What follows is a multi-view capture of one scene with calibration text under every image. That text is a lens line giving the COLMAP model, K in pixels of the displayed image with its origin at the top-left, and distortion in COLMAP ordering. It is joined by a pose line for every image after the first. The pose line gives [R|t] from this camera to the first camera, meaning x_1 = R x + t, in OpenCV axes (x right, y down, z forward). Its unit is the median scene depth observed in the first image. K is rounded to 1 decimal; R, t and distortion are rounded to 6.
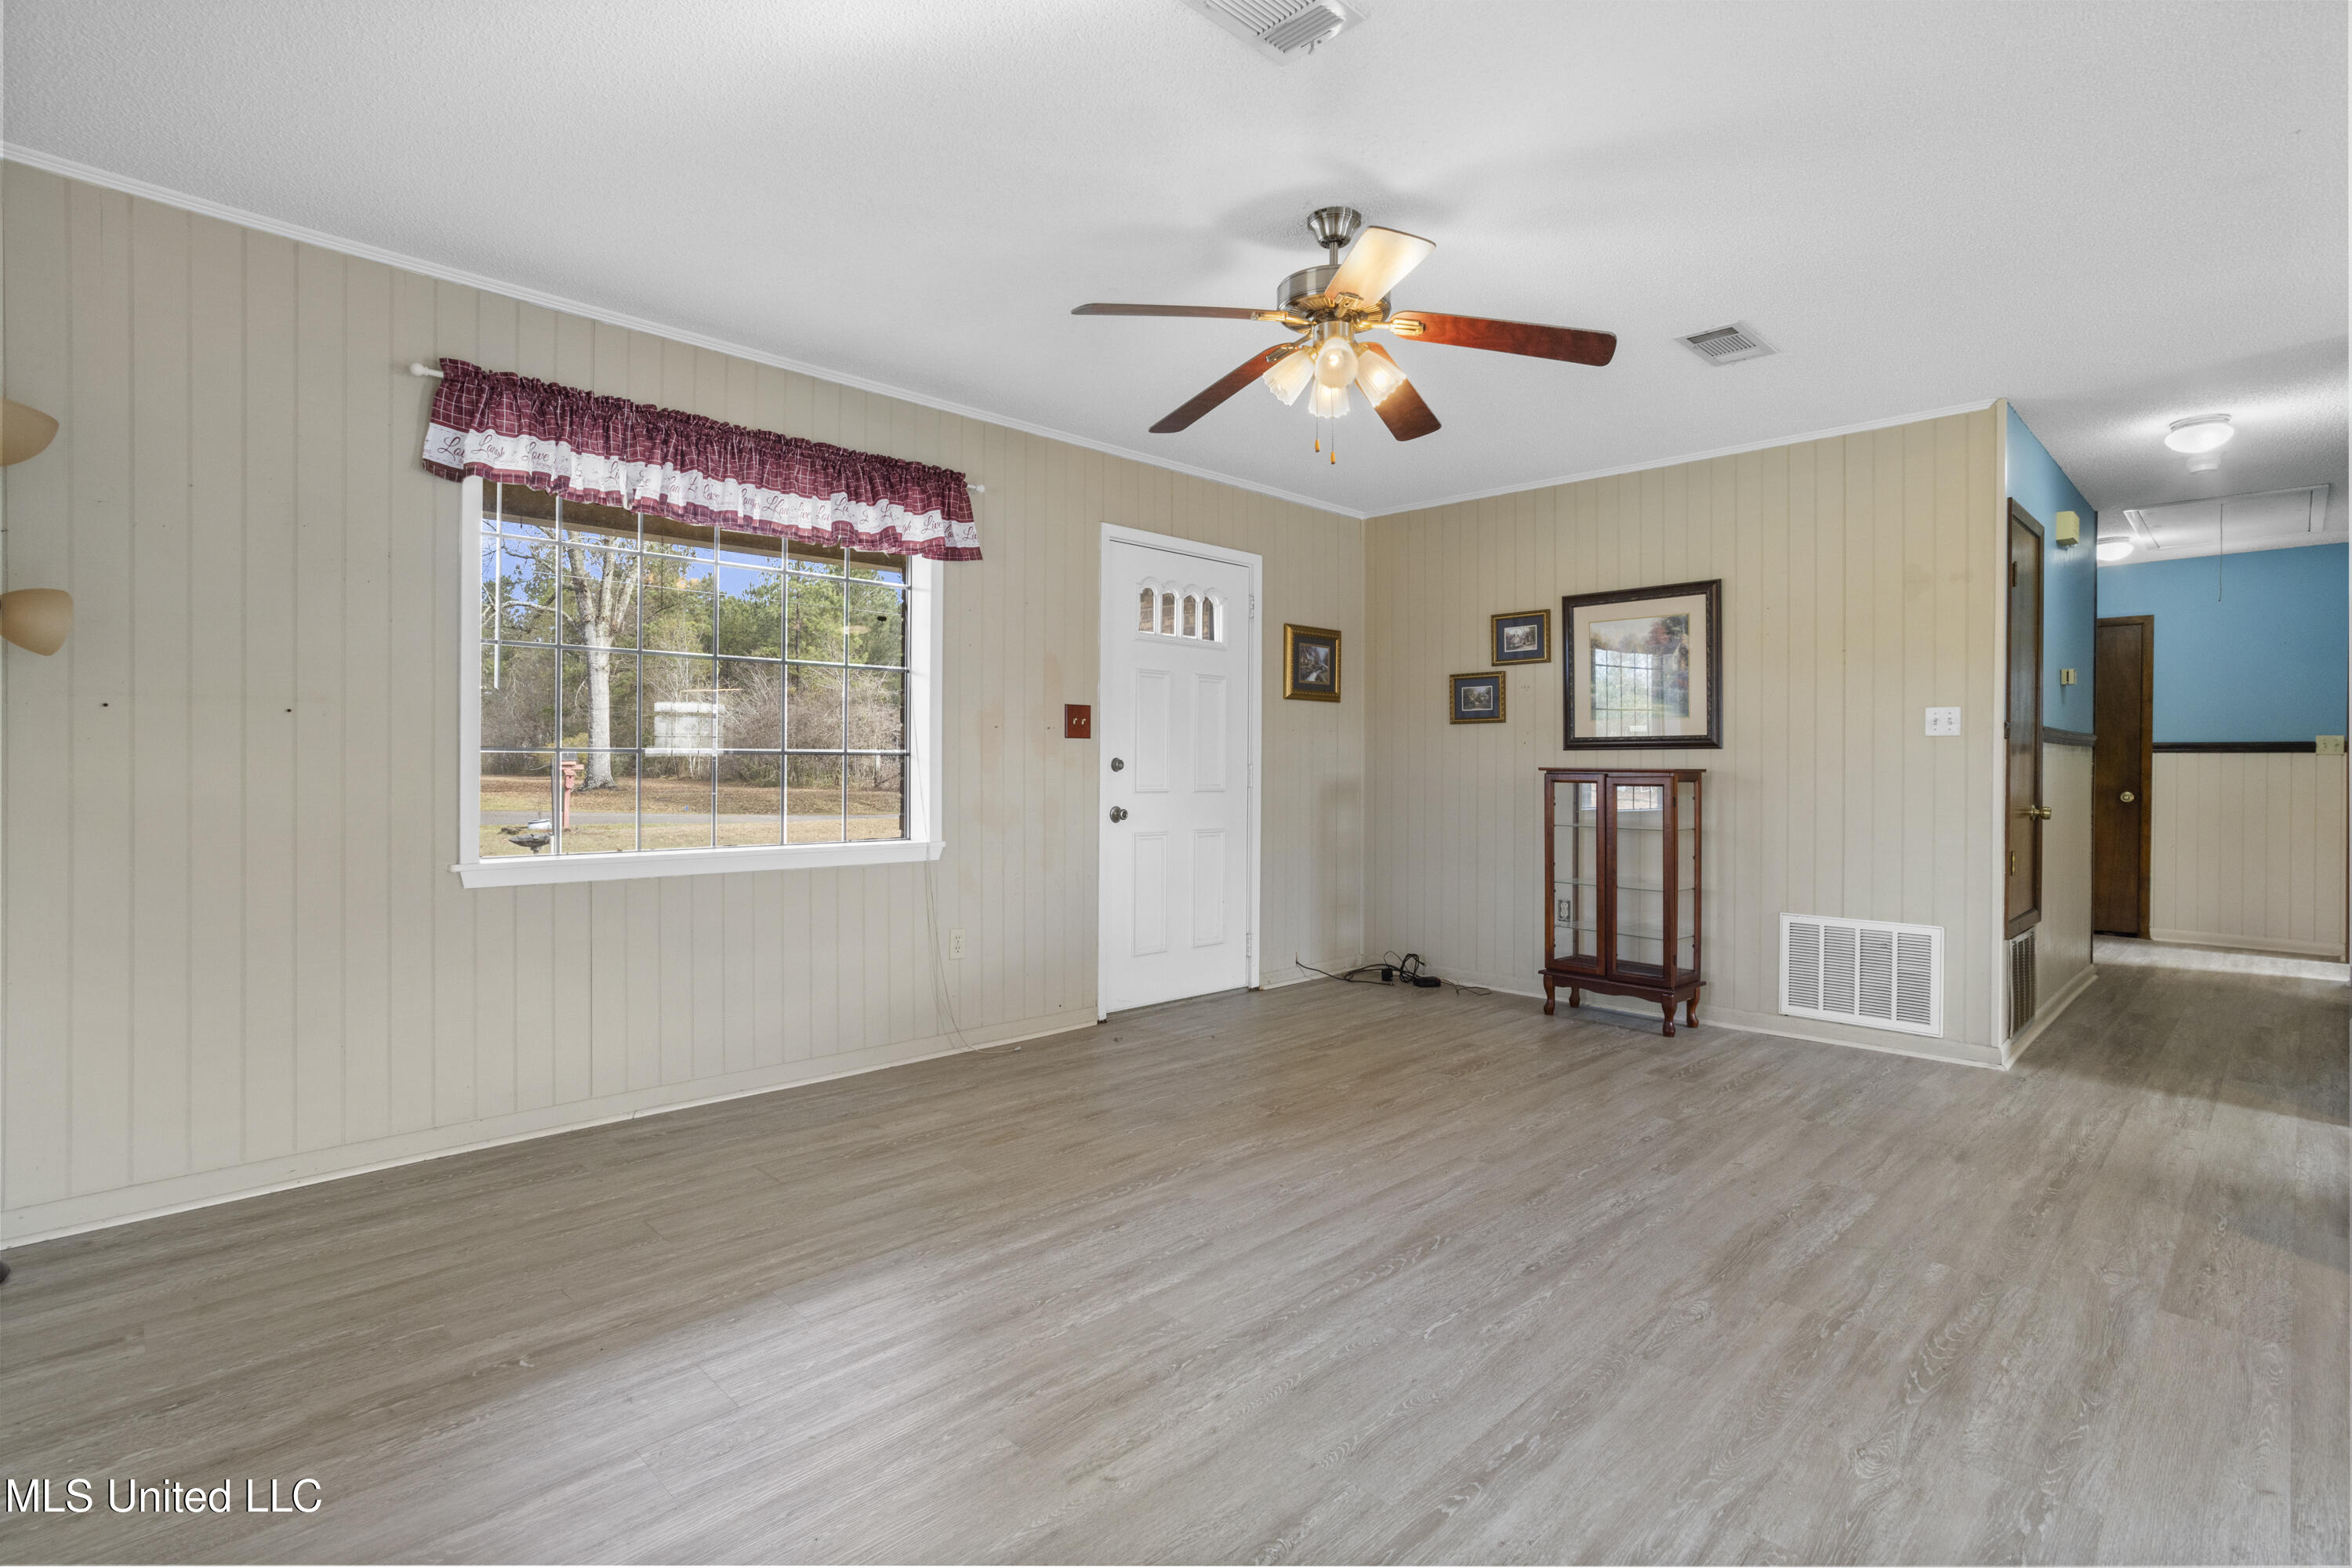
lens RADIAL K [[1170.8, 0, 1161.2], [0, 1170.8, 778.3], [0, 0, 1]] dist [-0.033427, 0.010482]
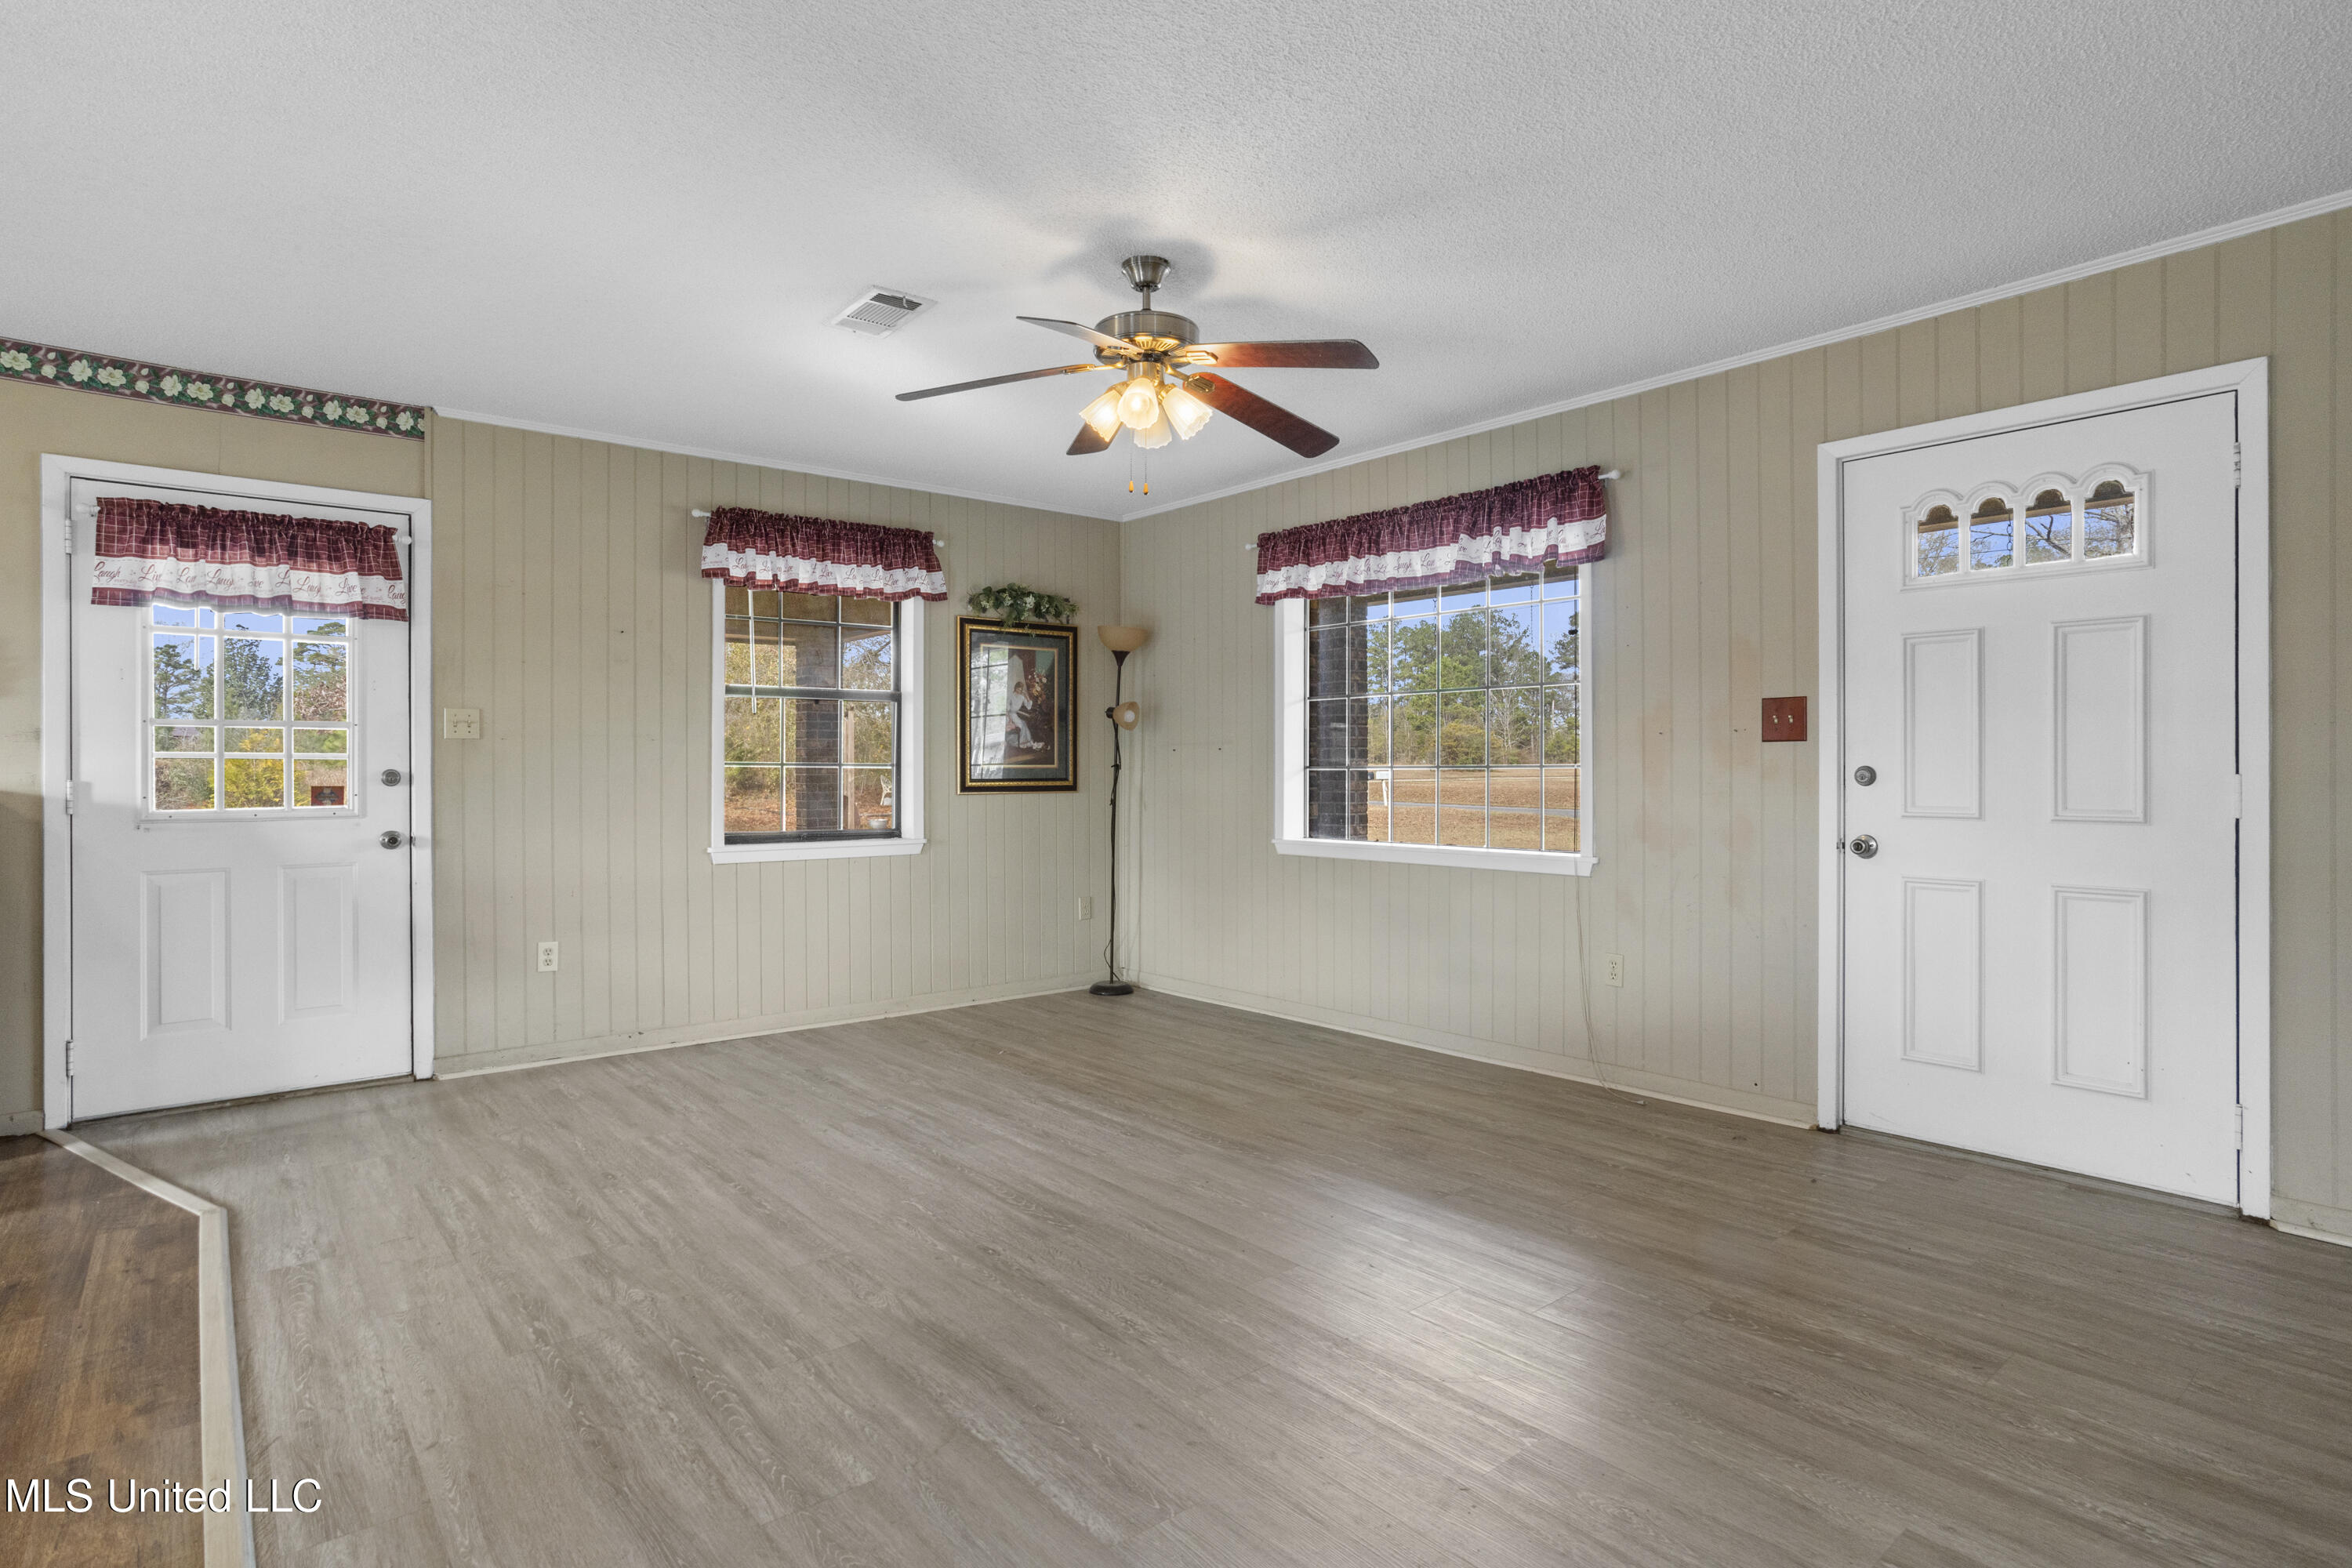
lens RADIAL K [[1280.2, 0, 1181.9], [0, 1280.2, 784.4], [0, 0, 1]] dist [-0.061014, -0.002975]
pose [[-0.121002, 0.006479, -0.992631, 1.376567], [-0.009051, 0.999930, 0.007630, -0.015328], [0.992611, 0.009908, -0.120935, 1.245422]]
